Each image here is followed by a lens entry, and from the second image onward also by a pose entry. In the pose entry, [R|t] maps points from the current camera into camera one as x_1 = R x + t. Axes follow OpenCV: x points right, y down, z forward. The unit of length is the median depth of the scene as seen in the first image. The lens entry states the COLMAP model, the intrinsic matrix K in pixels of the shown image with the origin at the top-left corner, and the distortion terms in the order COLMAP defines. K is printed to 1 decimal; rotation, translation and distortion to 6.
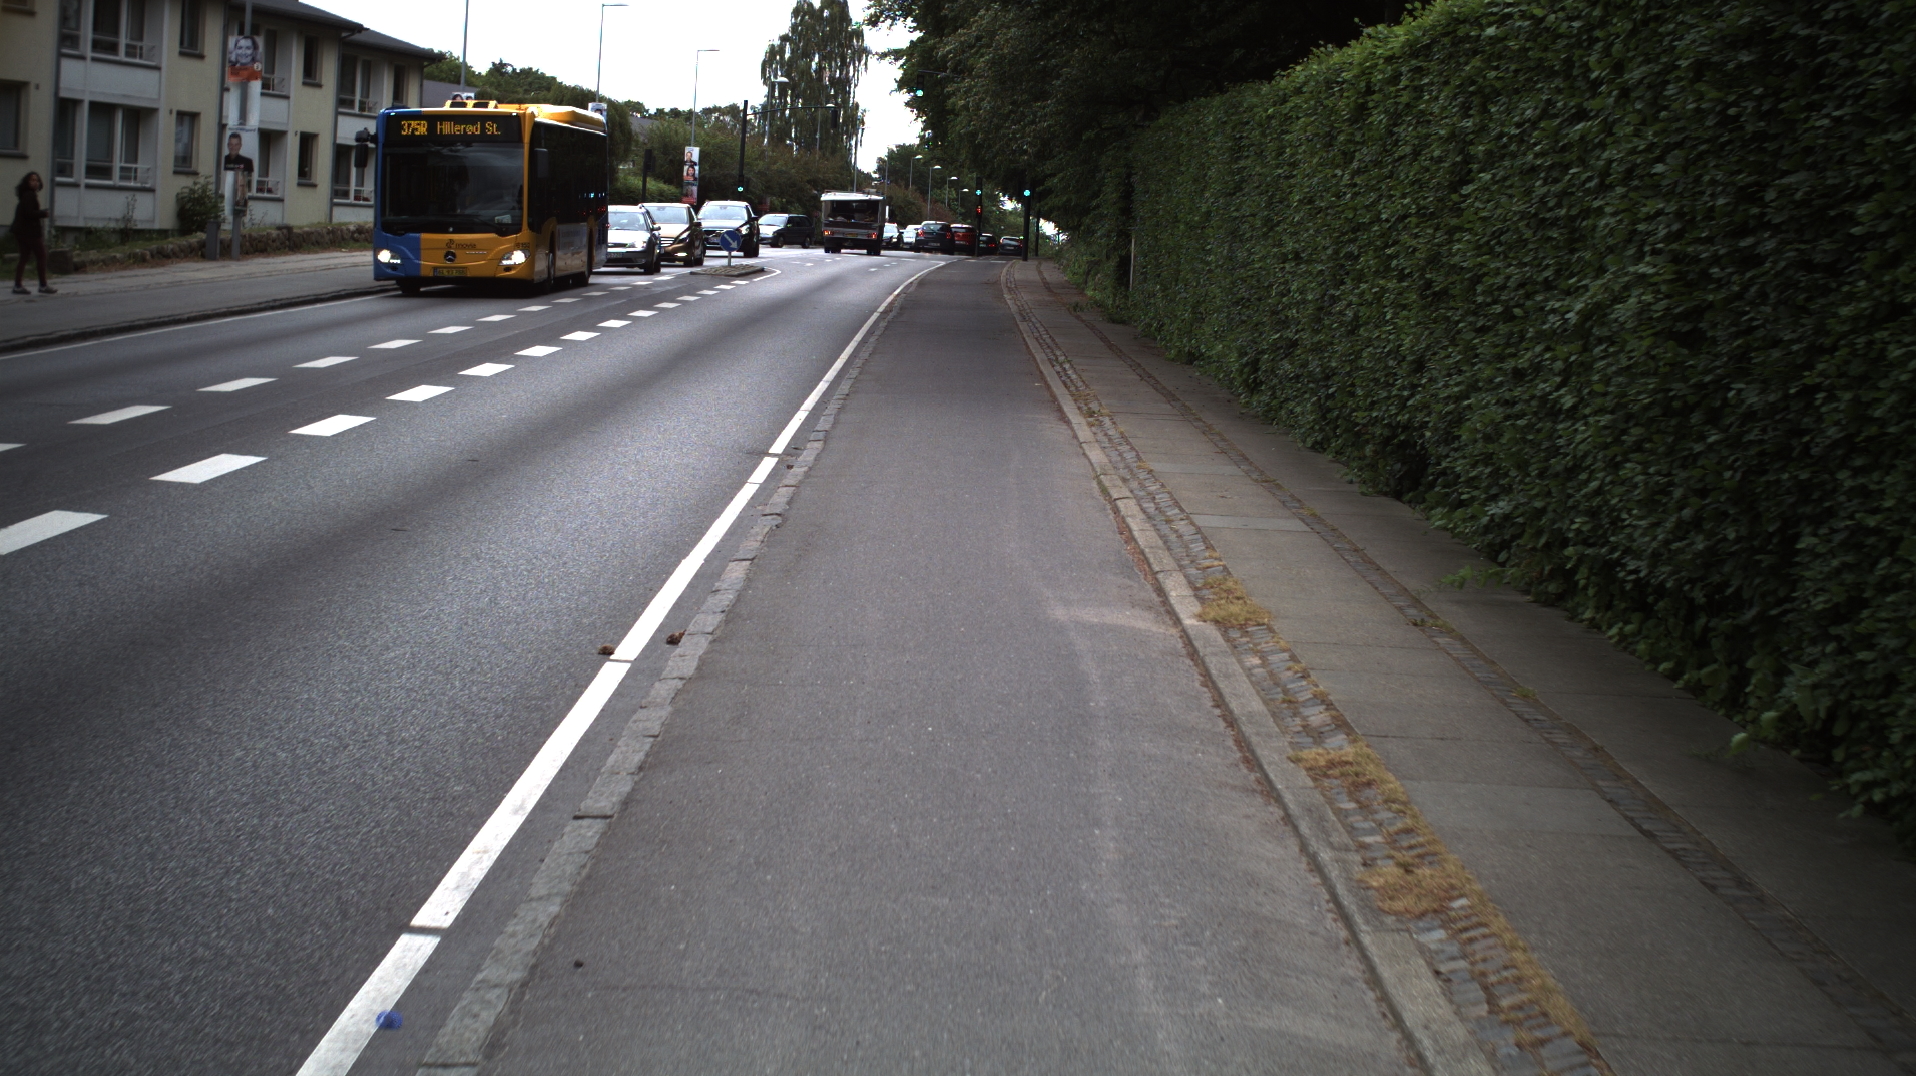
lens RADIAL K [[3223.9, 0, 958.0], [0, 3223.9, 538.0], [0, 0, 1]] dist [-0.257333, 0.147154]
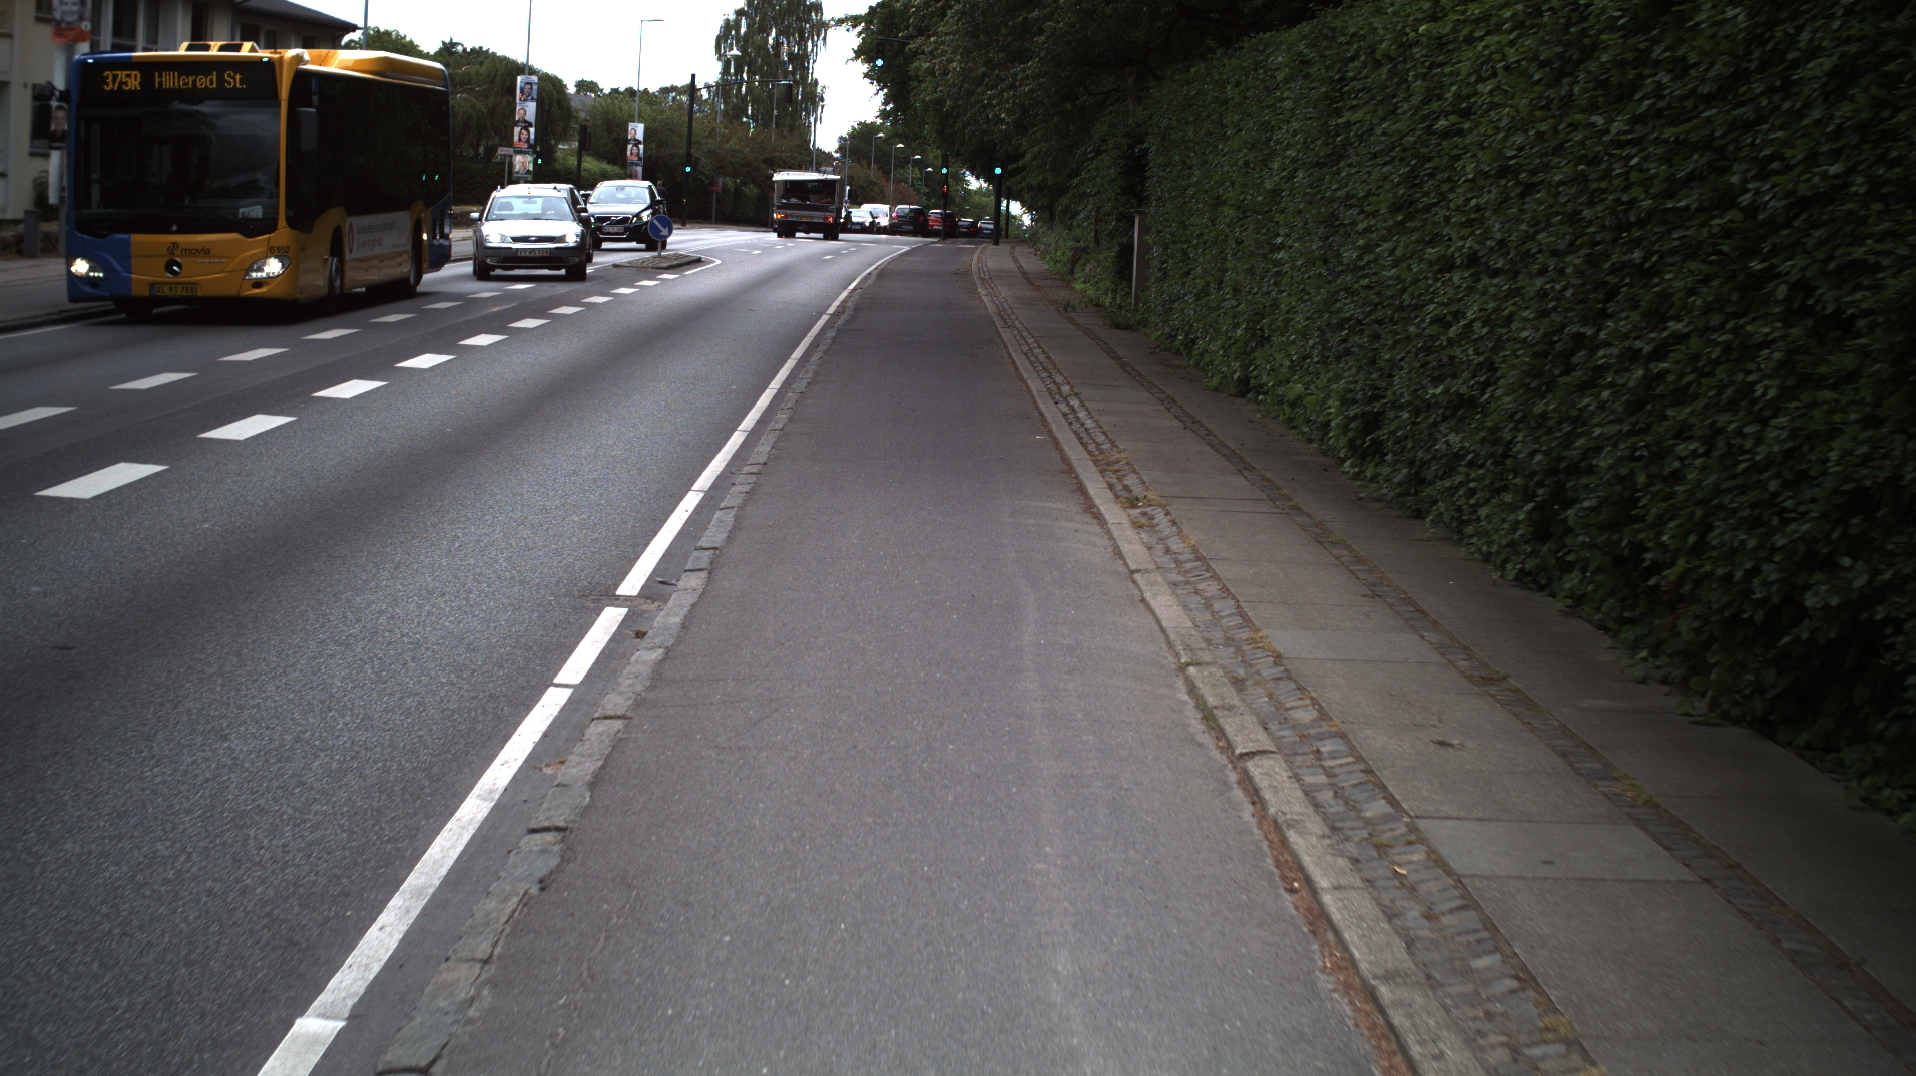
lens RADIAL K [[3223.9, 0, 958.0], [0, 3223.9, 538.0], [0, 0, 1]] dist [-0.257333, 0.147154]
pose [[0.999915, -0.007801, 0.010453, -0.000344], [0.007736, 0.999950, 0.006331, -0.013885], [-0.010502, -0.006250, 0.999925, 0.135813]]
